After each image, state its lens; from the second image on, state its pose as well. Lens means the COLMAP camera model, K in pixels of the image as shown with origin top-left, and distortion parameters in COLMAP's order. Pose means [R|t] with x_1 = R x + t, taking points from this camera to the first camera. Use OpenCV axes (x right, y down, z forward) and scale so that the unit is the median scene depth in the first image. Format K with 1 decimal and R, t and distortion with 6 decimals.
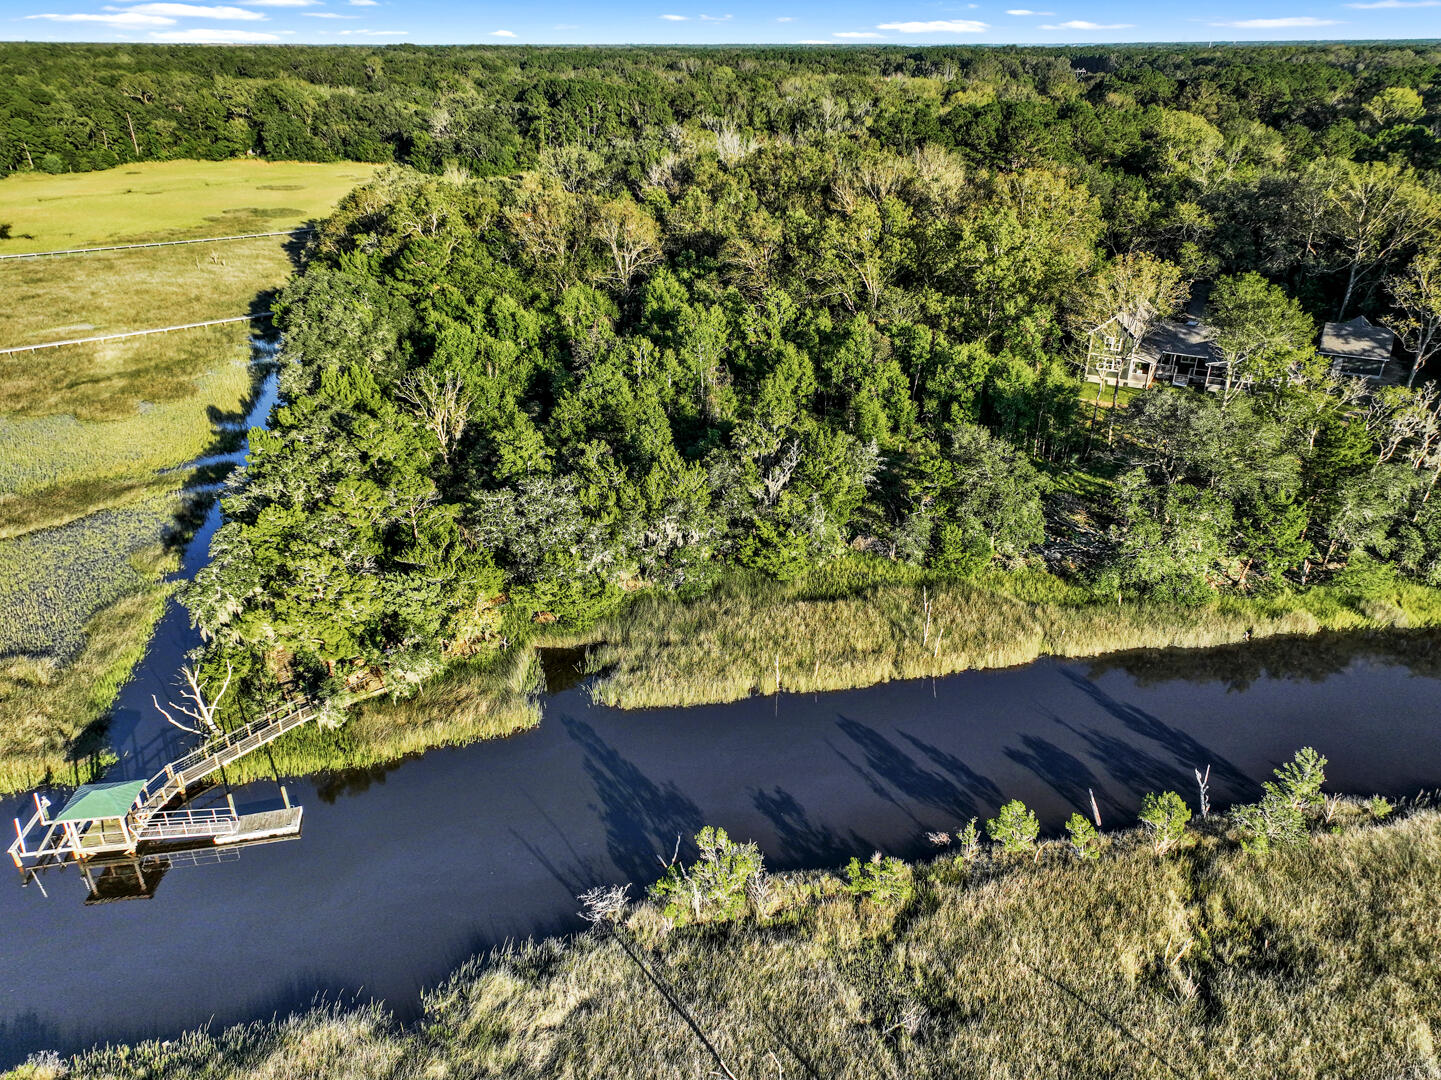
lens RADIAL K [[1037.5, 0, 720.5], [0, 1037.5, 540.0], [0, 0, 1]] dist [-0.005414, 0.057185]
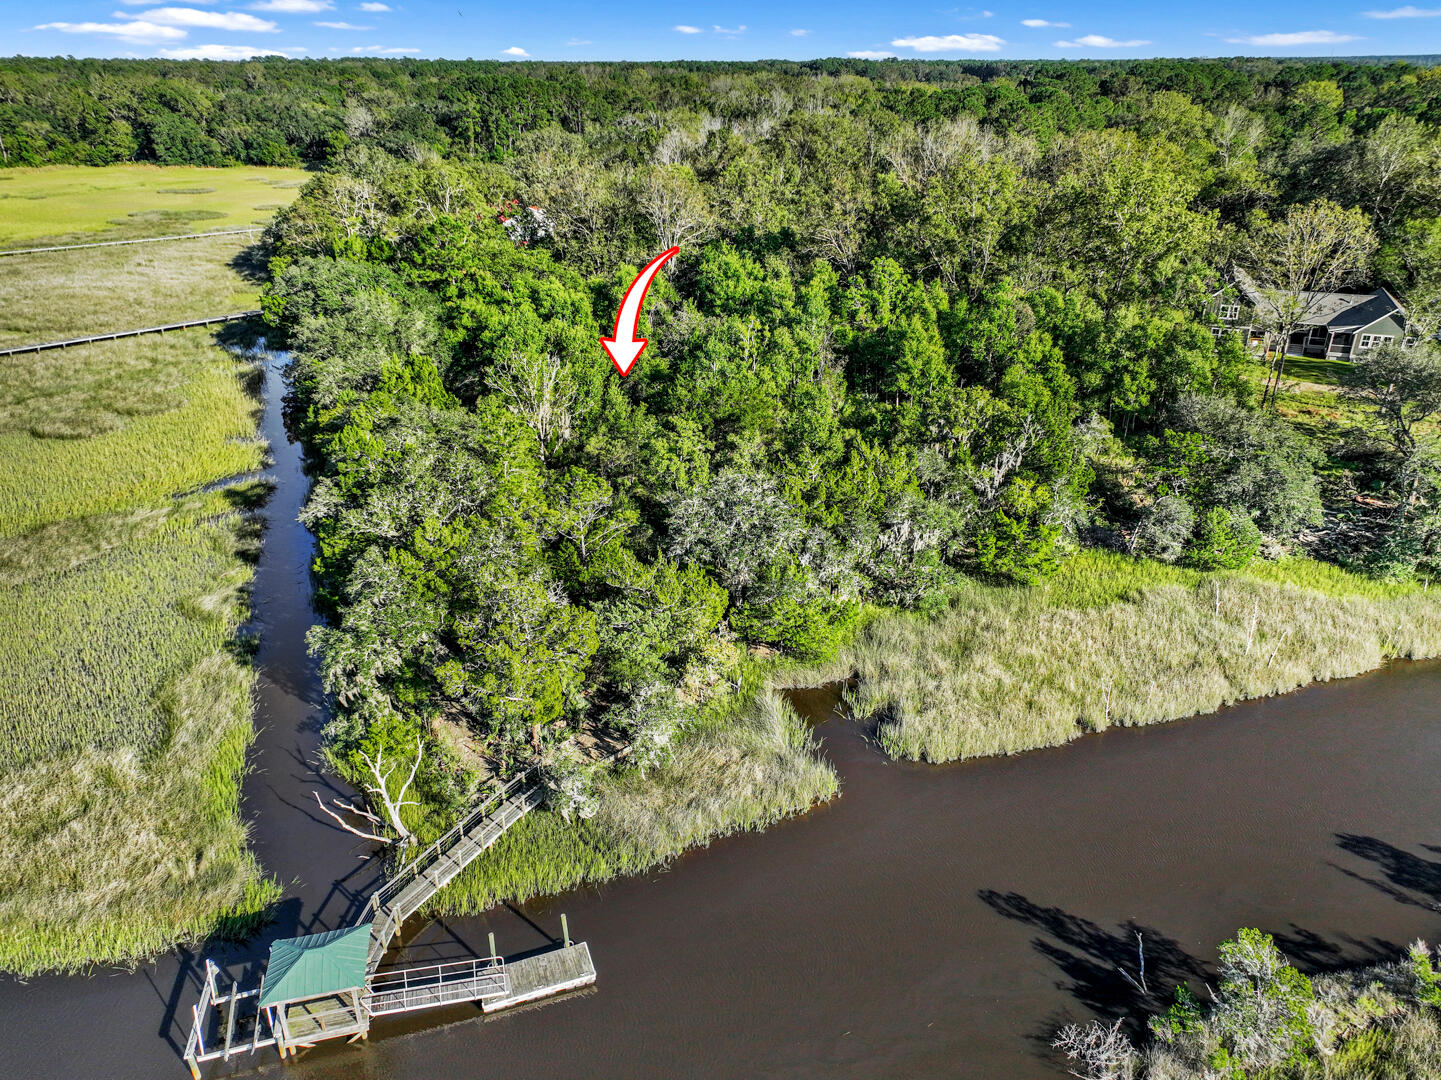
lens RADIAL K [[1037.5, 0, 720.5], [0, 1037.5, 540.0], [0, 0, 1]] dist [-0.005414, 0.057185]
pose [[0.993363, -0.050383, 0.103401, -0.302562], [0.051945, 0.998572, -0.012471, -0.000091], [-0.102625, 0.017759, 0.994562, 0.237188]]
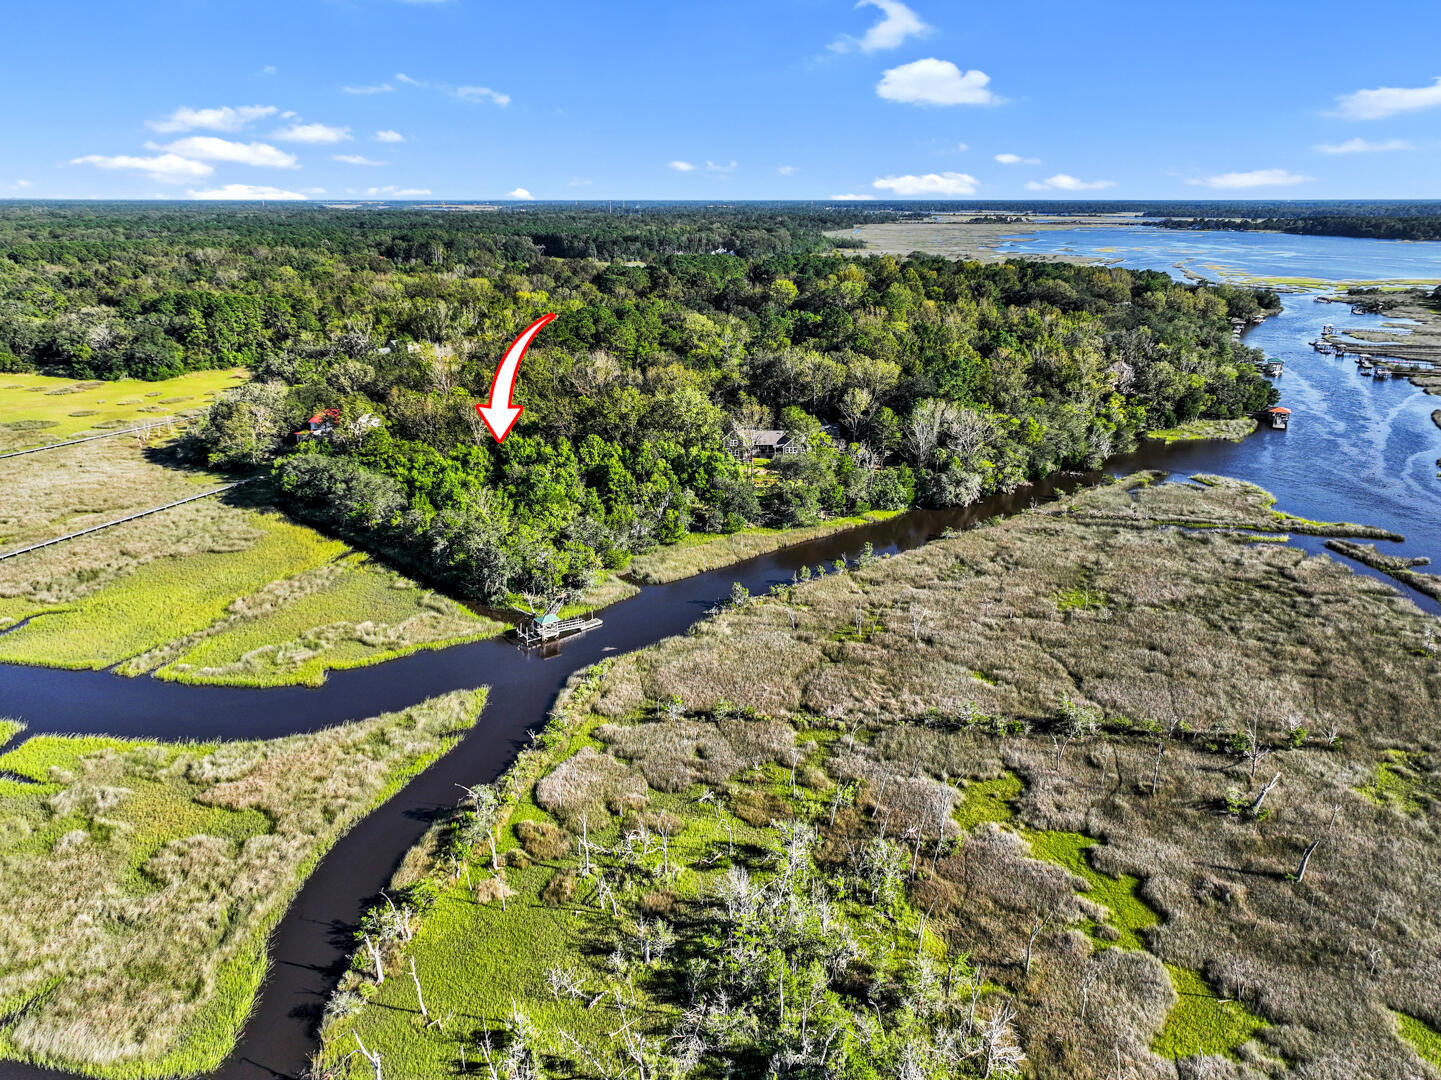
lens RADIAL K [[1037.5, 0, 720.5], [0, 1037.5, 540.0], [0, 0, 1]] dist [-0.005414, 0.057185]
pose [[0.870290, -0.153797, 0.467912, -1.165228], [0.212636, 0.974228, -0.075274, 0.275088], [-0.444276, 0.165005, 0.880563, -1.435926]]
